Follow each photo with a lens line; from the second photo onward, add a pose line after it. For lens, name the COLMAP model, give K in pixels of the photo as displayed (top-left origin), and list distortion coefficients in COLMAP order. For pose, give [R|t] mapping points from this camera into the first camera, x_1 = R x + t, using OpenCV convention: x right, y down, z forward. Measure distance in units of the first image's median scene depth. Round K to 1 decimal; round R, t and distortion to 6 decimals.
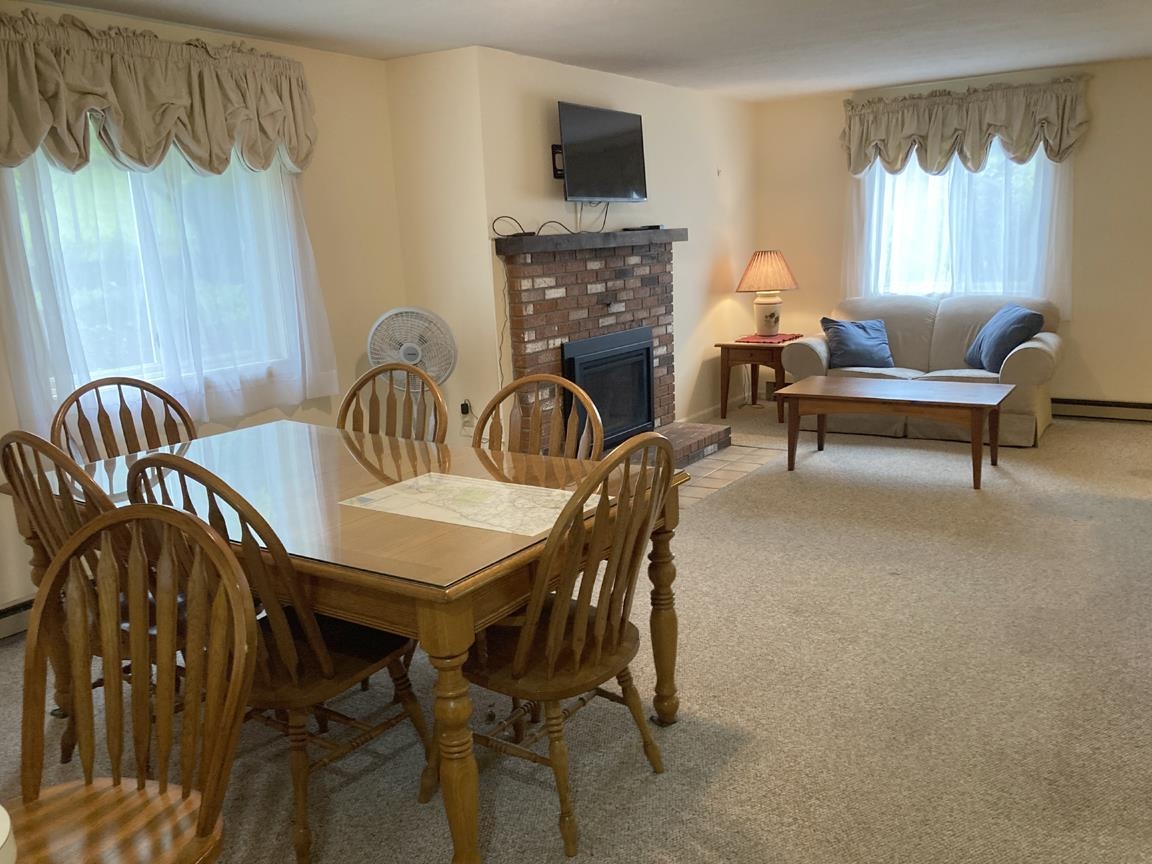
lens RADIAL K [[956.2, 0, 586.5], [0, 956.2, 440.6], [0, 0, 1]] dist [0.037273, -0.006568]
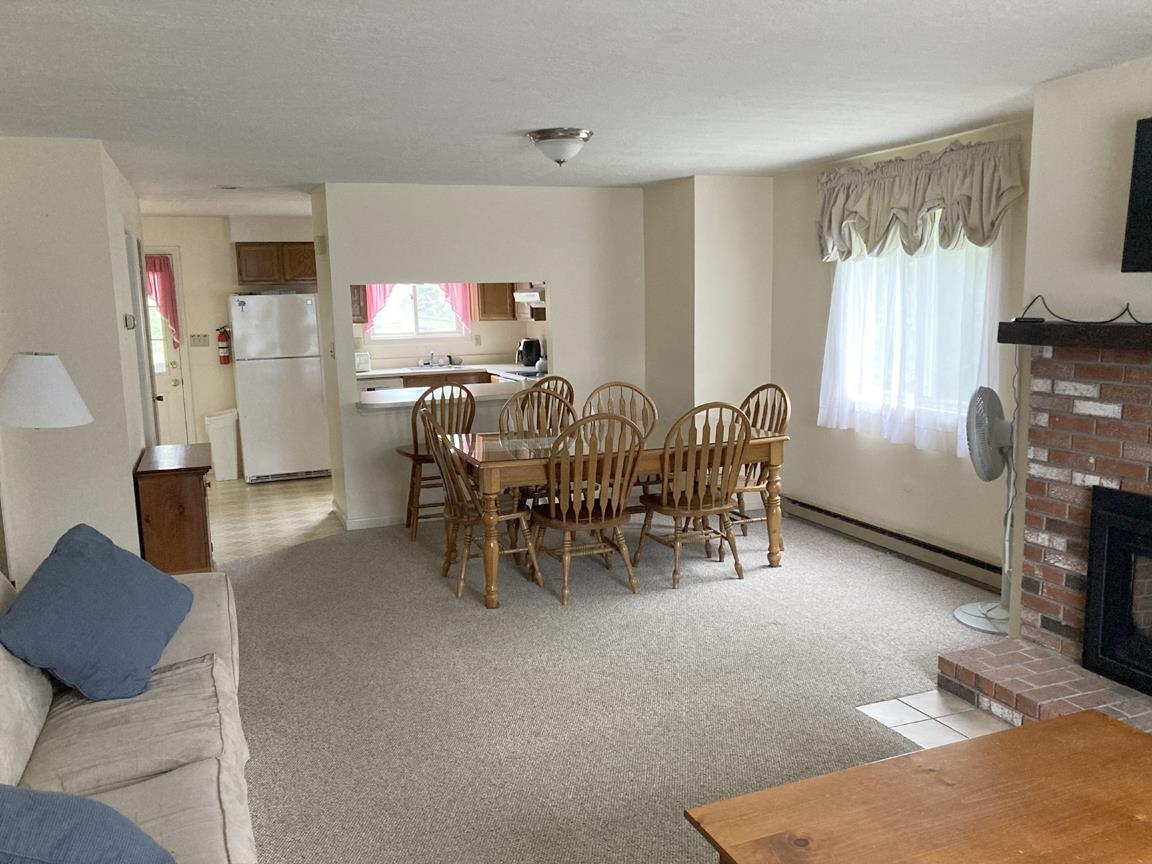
lens RADIAL K [[956.2, 0, 584.4], [0, 956.2, 439.9], [0, 0, 1]] dist [0.037273, -0.006568]
pose [[-0.582624, 0.179321, -0.792712, 0.779397], [-0.123807, 0.944391, 0.304628, -0.322022], [0.803256, 0.275627, -0.528024, 1.175327]]
